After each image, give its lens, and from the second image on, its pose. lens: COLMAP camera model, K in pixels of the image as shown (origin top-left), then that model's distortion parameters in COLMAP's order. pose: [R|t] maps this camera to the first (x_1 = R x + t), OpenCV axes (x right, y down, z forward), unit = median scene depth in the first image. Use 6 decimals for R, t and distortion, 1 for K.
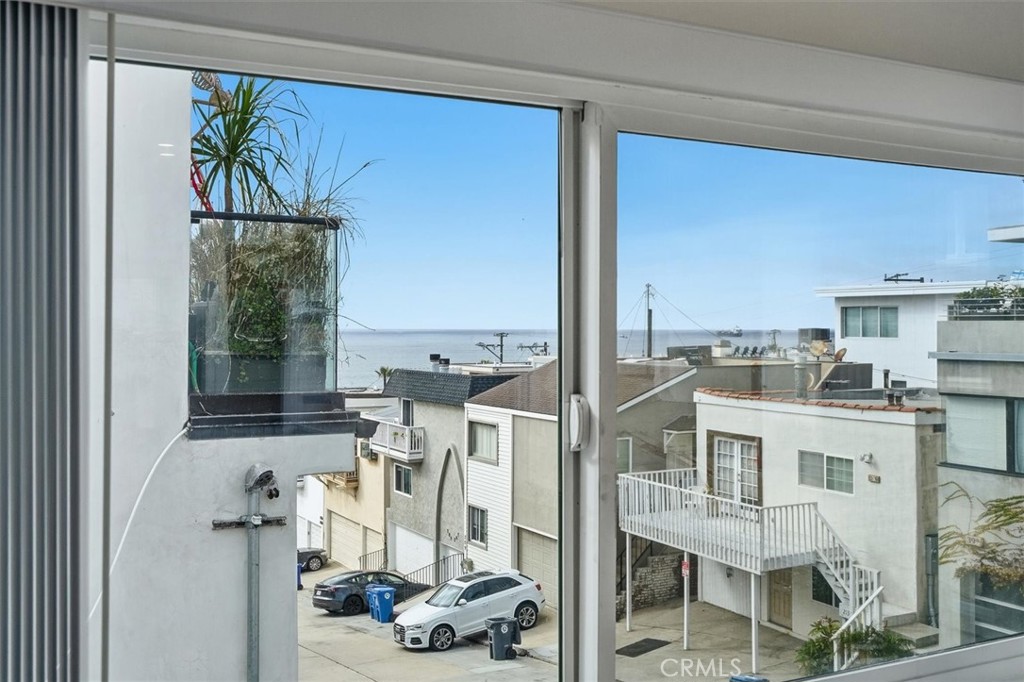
lens RADIAL K [[1039.6, 0, 512.0], [0, 1039.6, 322.1], [0, 0, 1]] dist [0.013338, 0.010500]
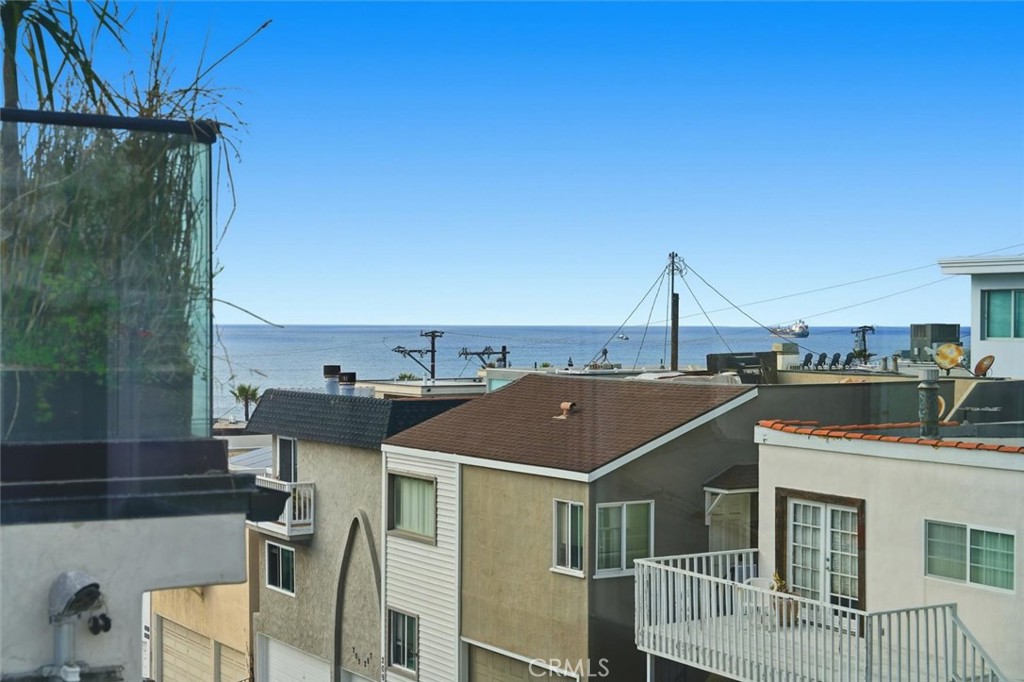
lens RADIAL K [[1651.5, 0, 511.6], [0, 1651.5, 378.4], [0, 0, 1]] dist [-0.001298, 0.058665]
pose [[0.999223, -0.000658, 0.039407, -0.008928], [-0.000879, 0.999240, 0.038973, 0.000175], [-0.039403, -0.038978, 0.998463, 0.024153]]
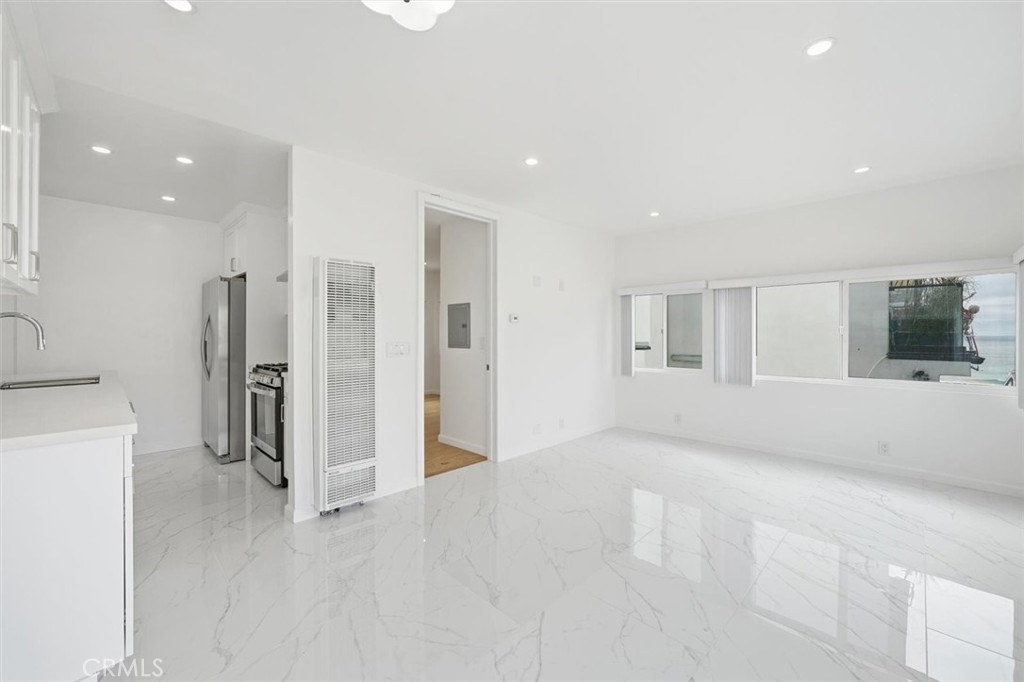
lens RADIAL K [[407.0, 0, 514.0], [0, 407.0, 332.0], [0, 0, 1]] dist [-0.009090, -0.000030]
pose [[0.298918, -0.006427, -0.954257, 0.097002], [0.004609, 0.999975, -0.005291, 0.005943], [0.954268, -0.002816, 0.298940, -0.086208]]
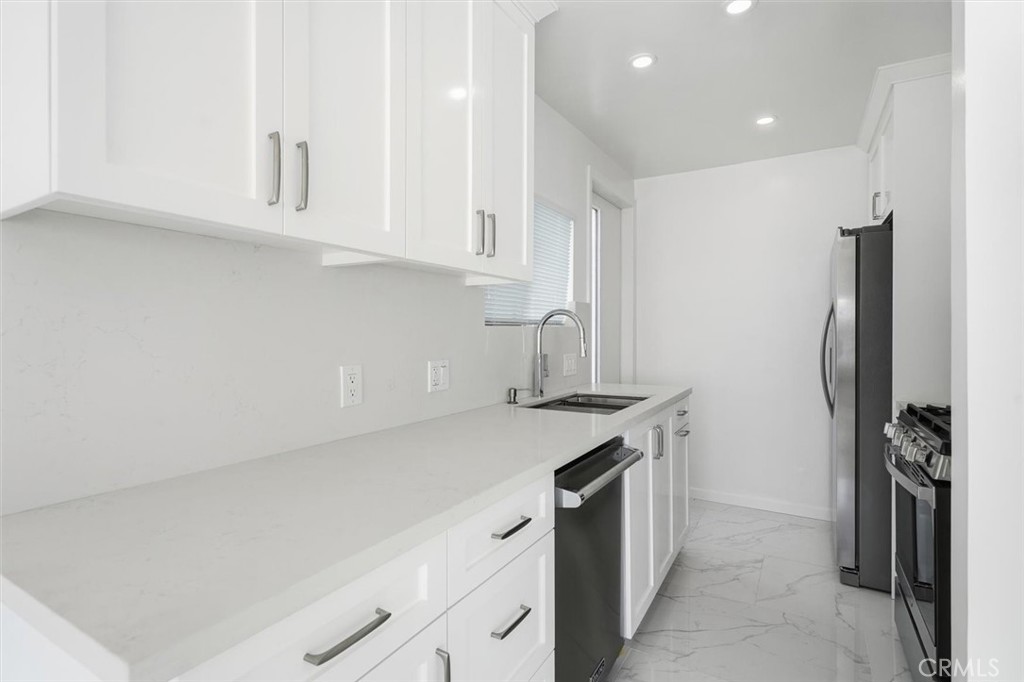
lens RADIAL K [[495.8, 0, 515.6], [0, 495.8, 332.5], [0, 0, 1]] dist [0.000115, -0.000564]
pose [[-0.857253, -0.005787, -0.514863, 0.035794], [-0.002380, 0.999971, -0.007276, 0.005480], [0.514890, -0.005012, -0.857242, -0.093456]]
